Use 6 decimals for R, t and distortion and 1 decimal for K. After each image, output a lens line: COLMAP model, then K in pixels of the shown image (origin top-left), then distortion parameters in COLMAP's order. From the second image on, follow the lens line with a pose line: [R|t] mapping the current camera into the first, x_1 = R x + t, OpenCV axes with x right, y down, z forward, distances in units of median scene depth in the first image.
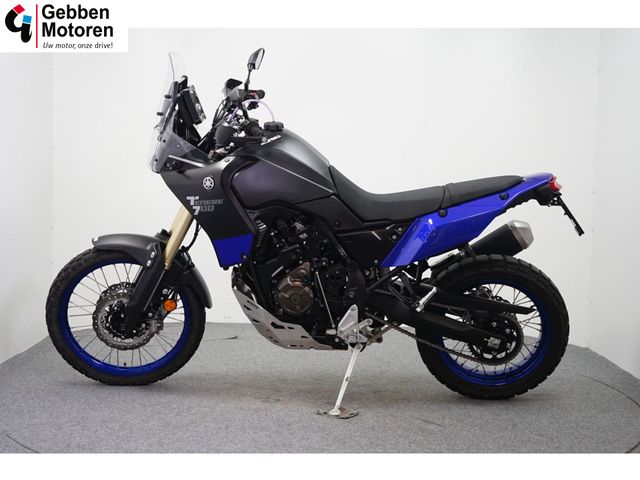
lens RADIAL K [[963.9, 0, 320.0], [0, 963.9, 240.0], [0, 0, 1]] dist [-0.047014, -0.040494]
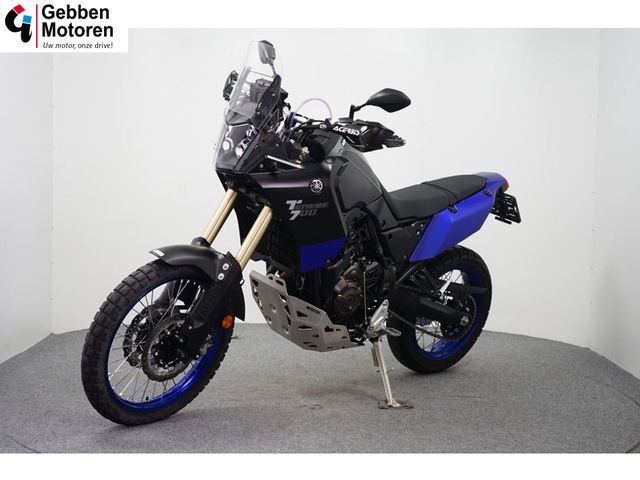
lens RADIAL K [[963.9, 0, 320.0], [0, 963.9, 240.0], [0, 0, 1]] dist [-0.047014, -0.040494]
pose [[0.703761, -0.055219, 0.708287, -0.752836], [0.043469, 0.998454, 0.034650, -0.036948], [-0.709105, 0.006403, 0.705073, 0.314404]]
